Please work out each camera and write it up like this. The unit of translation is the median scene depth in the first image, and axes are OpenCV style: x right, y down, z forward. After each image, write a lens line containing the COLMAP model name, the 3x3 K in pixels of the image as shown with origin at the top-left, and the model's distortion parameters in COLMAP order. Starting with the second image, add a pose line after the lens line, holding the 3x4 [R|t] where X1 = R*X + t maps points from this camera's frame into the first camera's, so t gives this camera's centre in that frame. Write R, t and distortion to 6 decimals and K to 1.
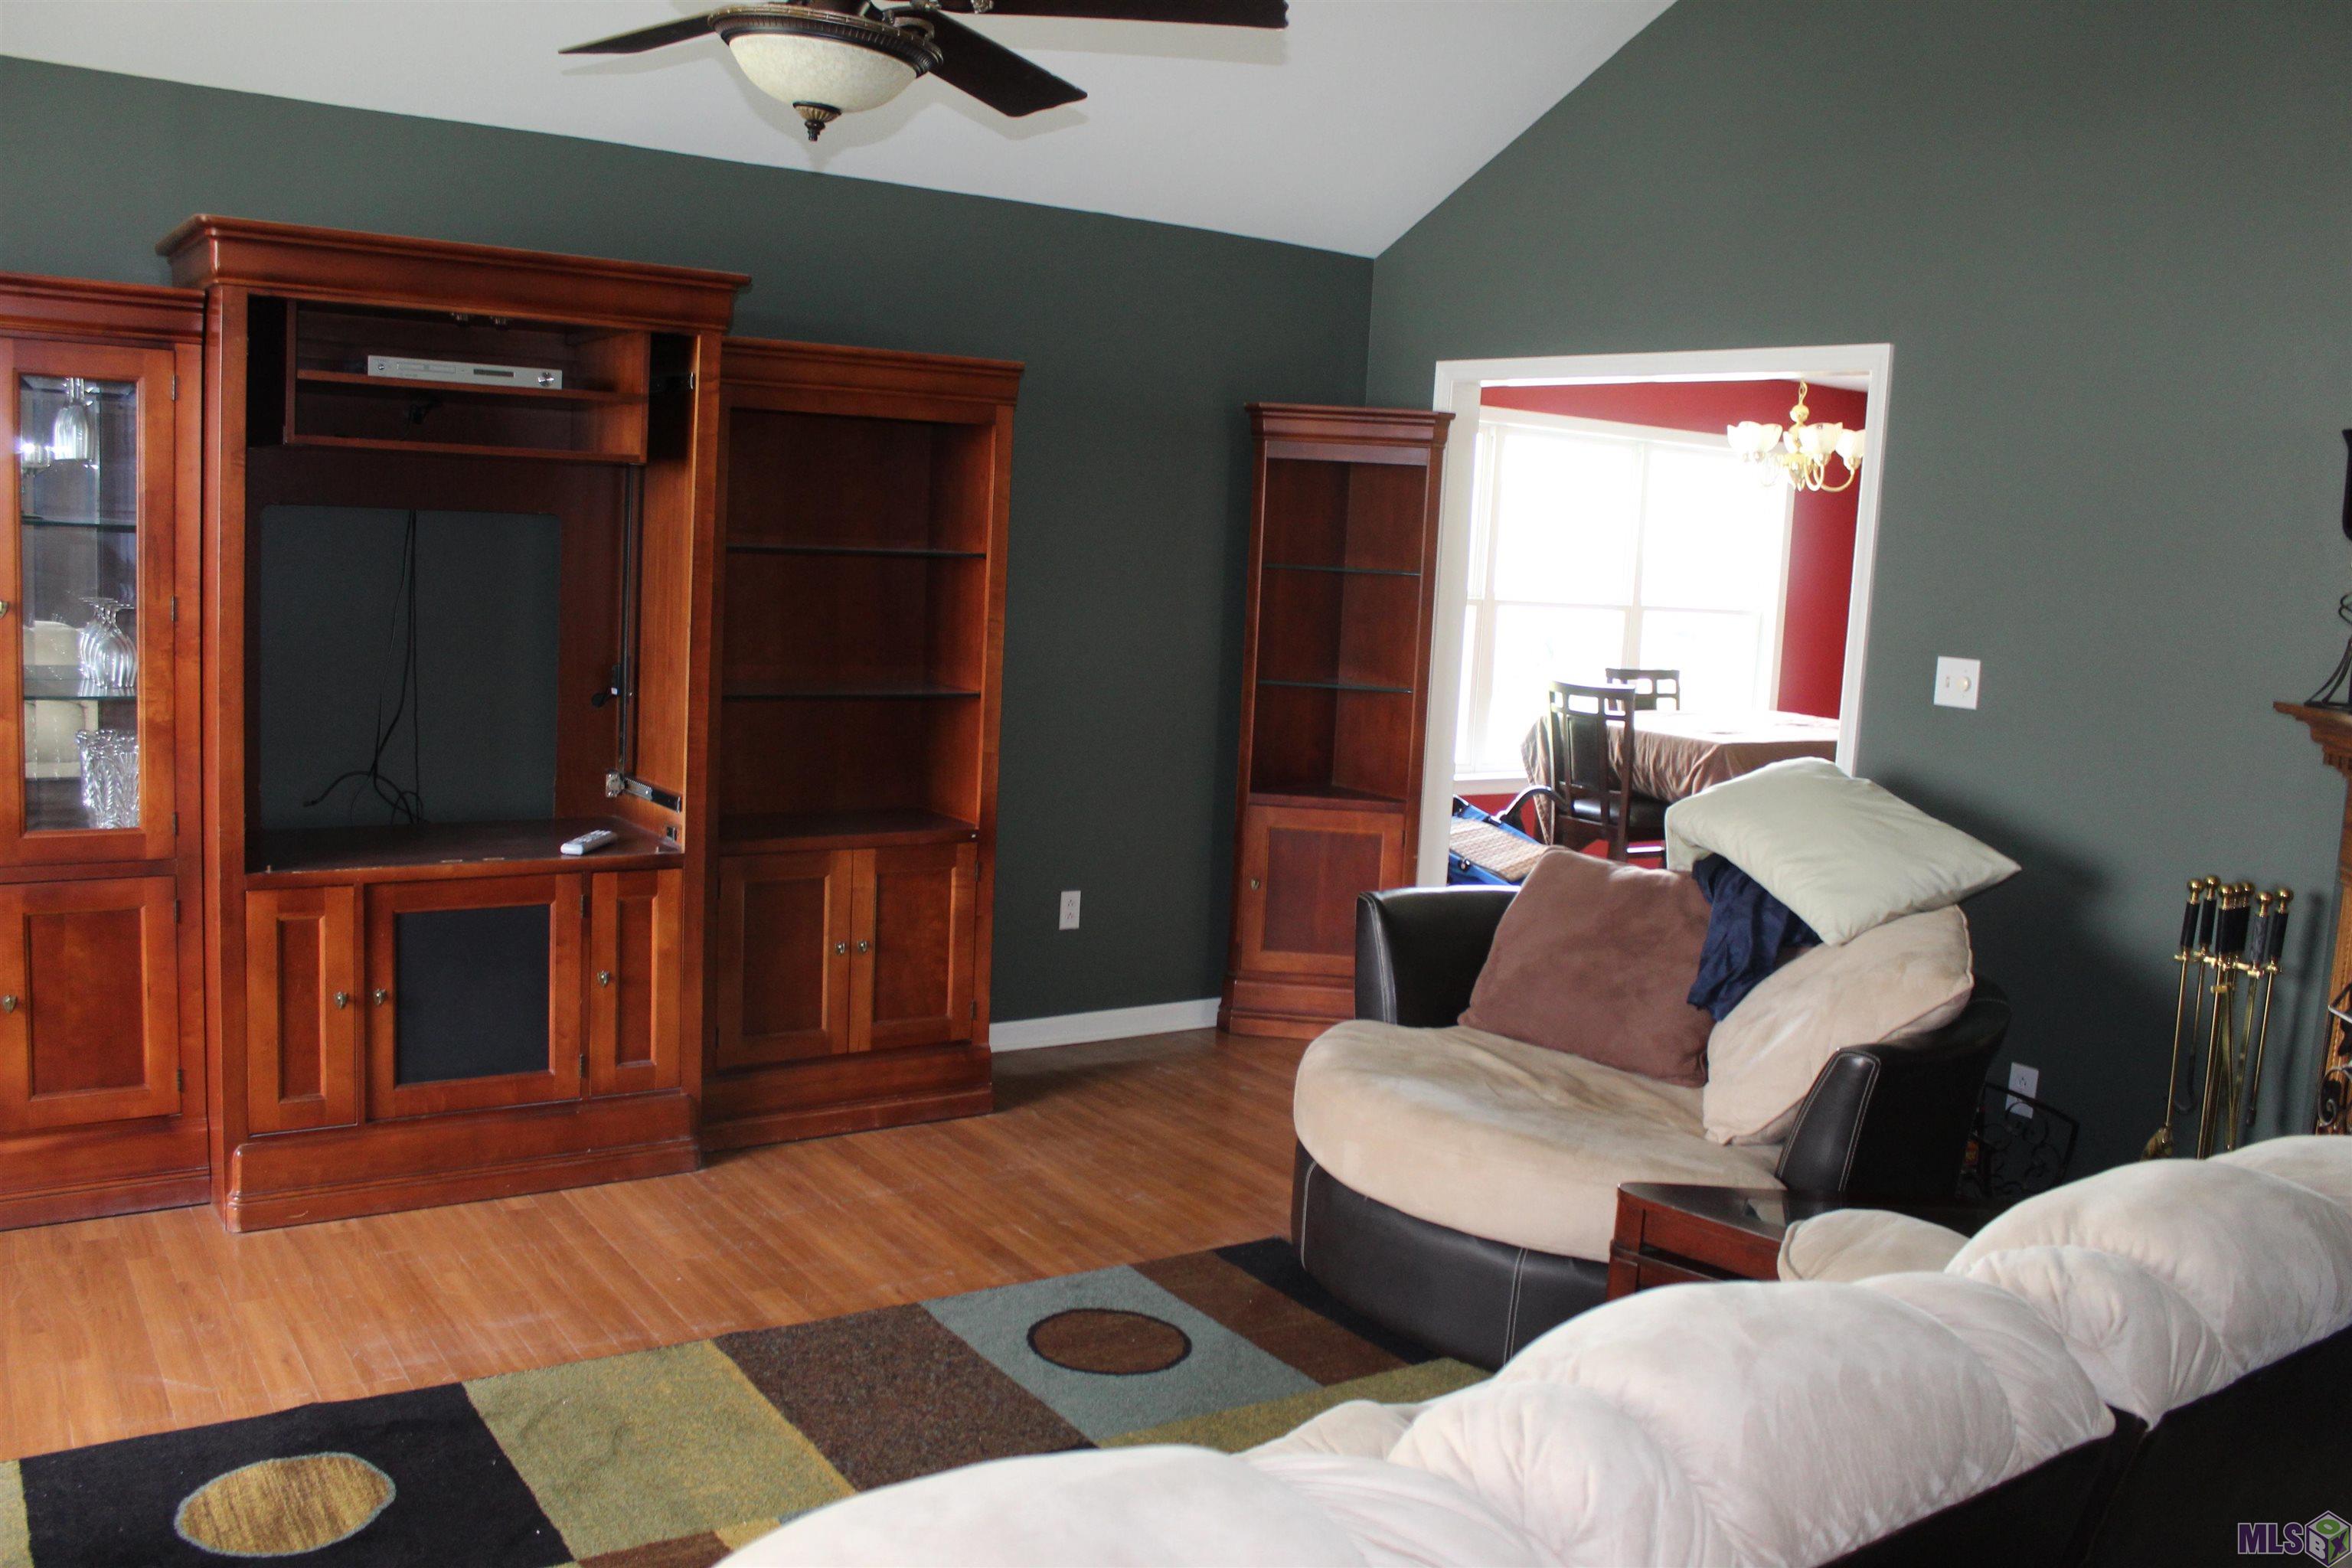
lens RADIAL K [[1981.4, 0, 1181.6], [0, 1981.4, 762.8], [0, 0, 1]] dist [-0.123199, 0.093669]
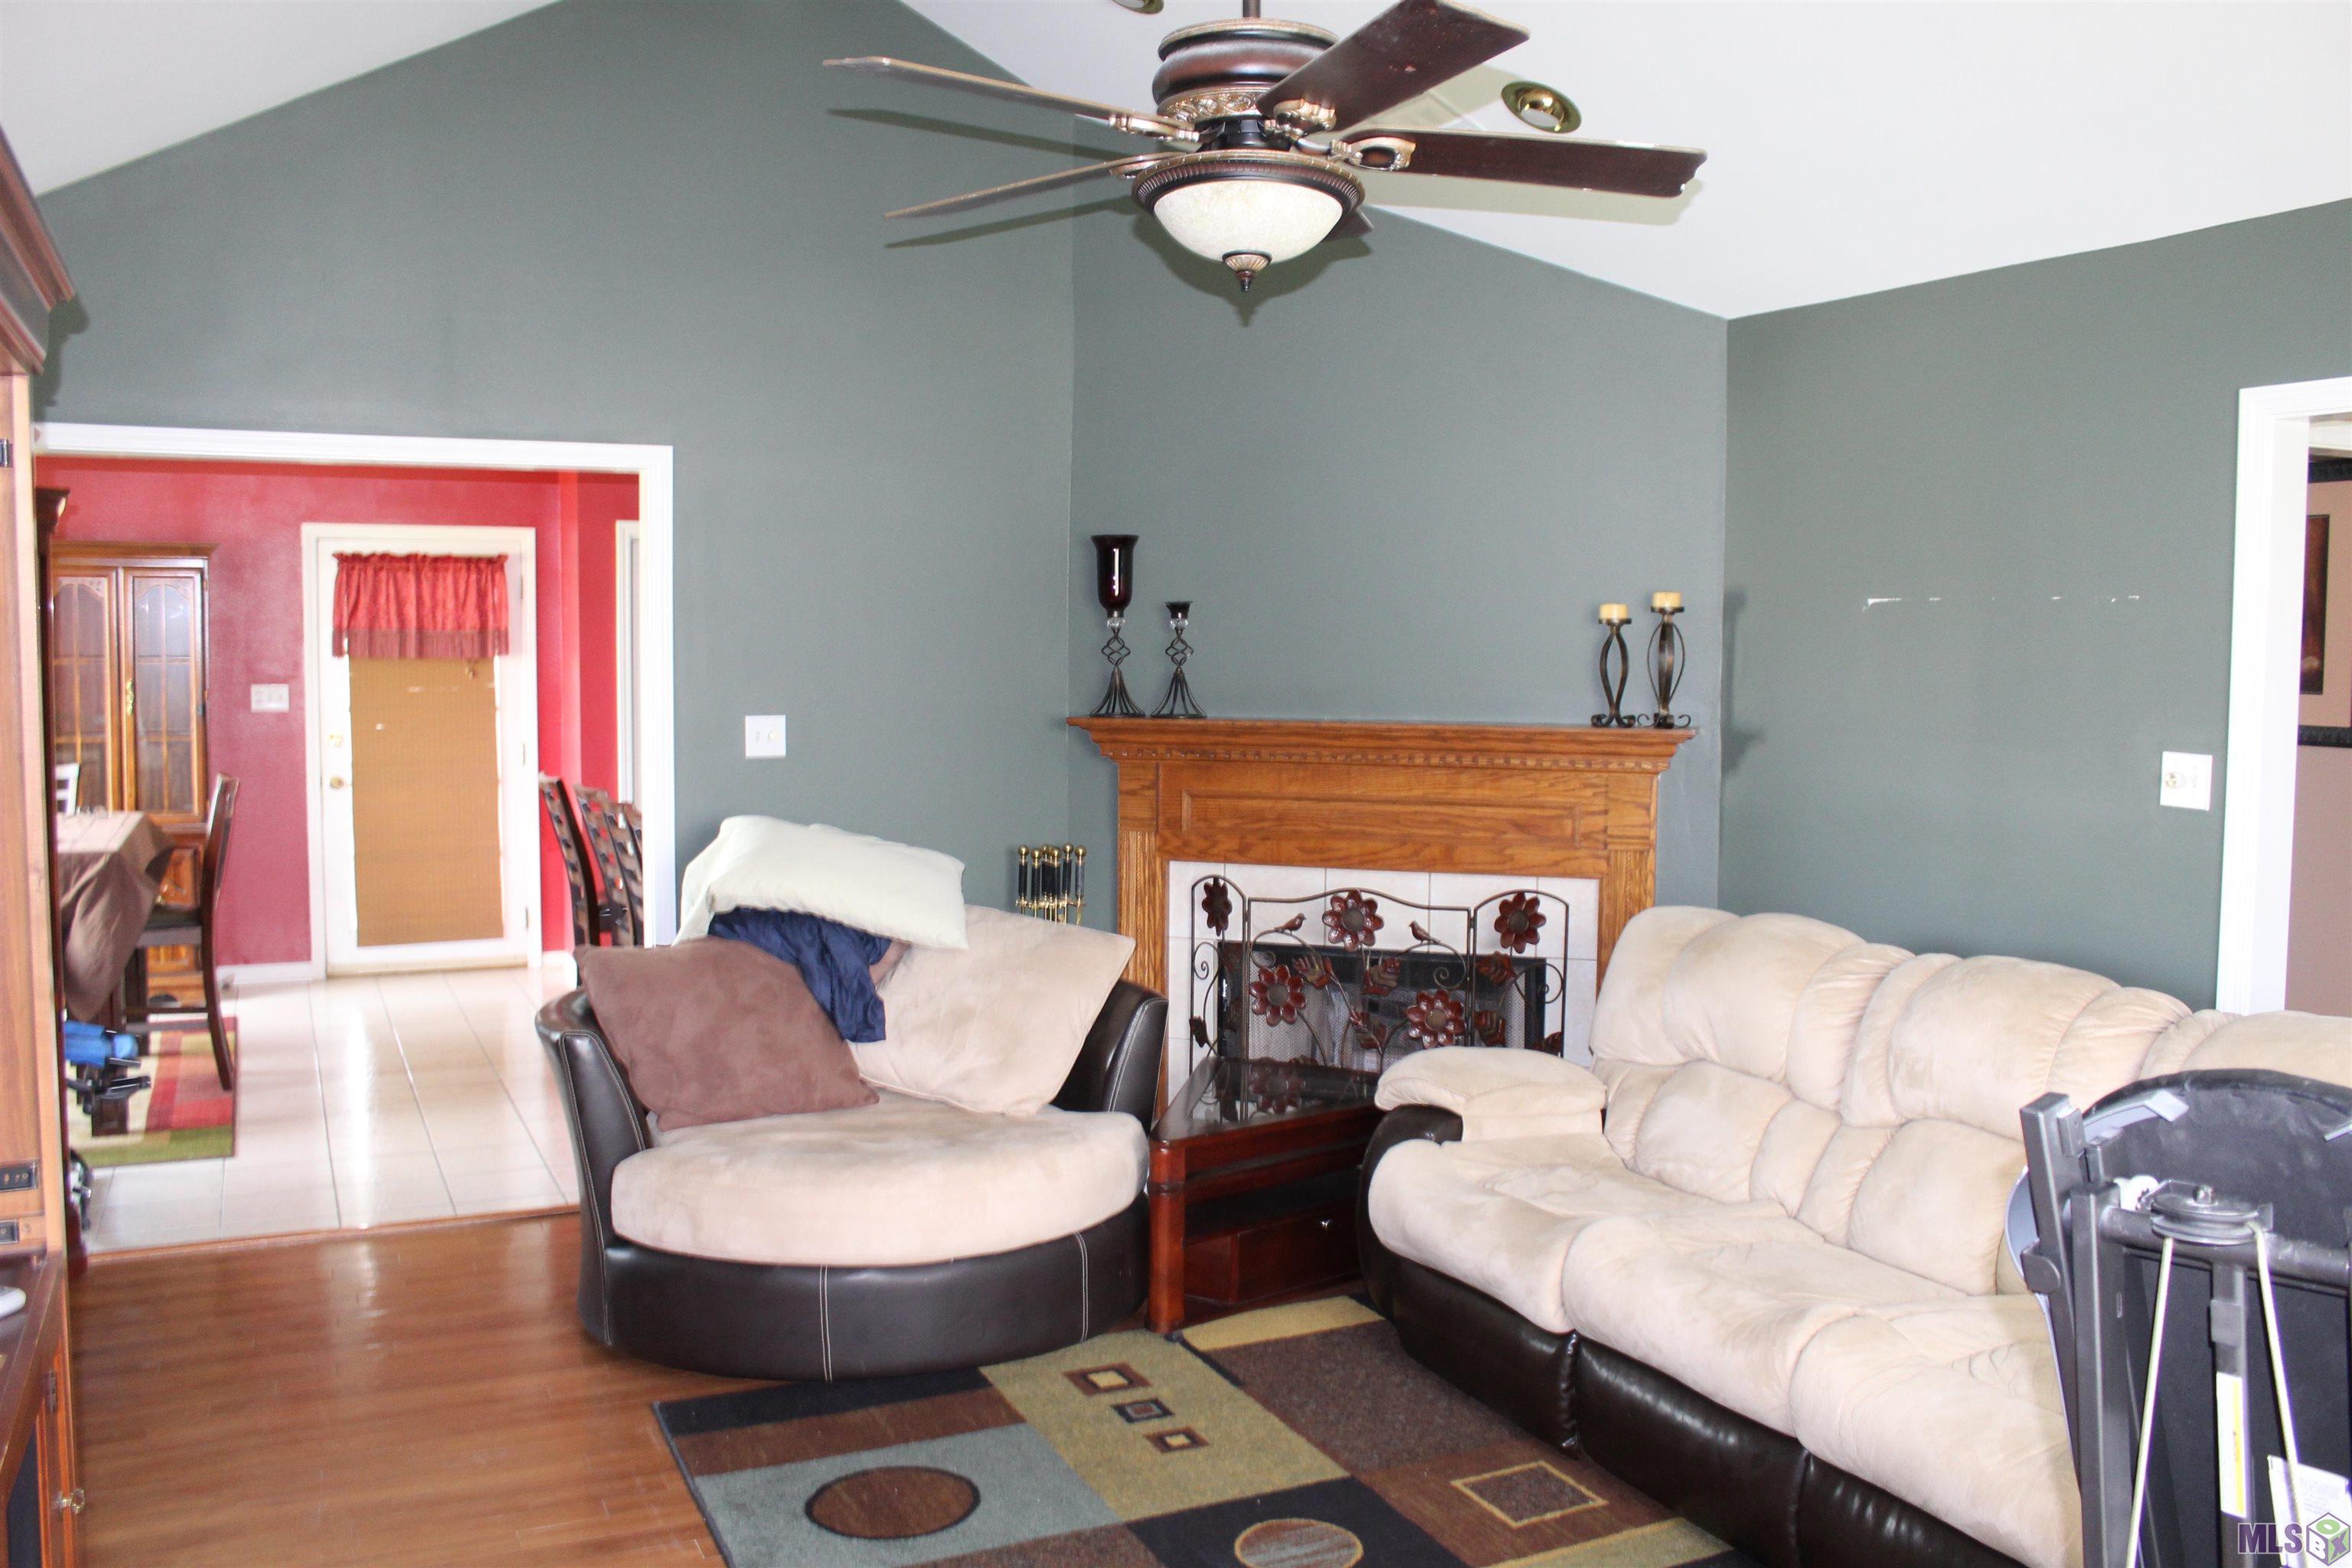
lens RADIAL K [[1981.4, 0, 1181.6], [0, 1981.4, 762.8], [0, 0, 1]] dist [-0.123199, 0.093669]
pose [[0.142766, -0.114513, 0.983110, -0.504554], [0.120020, 0.987957, 0.097649, -0.075297], [-0.982453, 0.104052, 0.154791, 0.378940]]
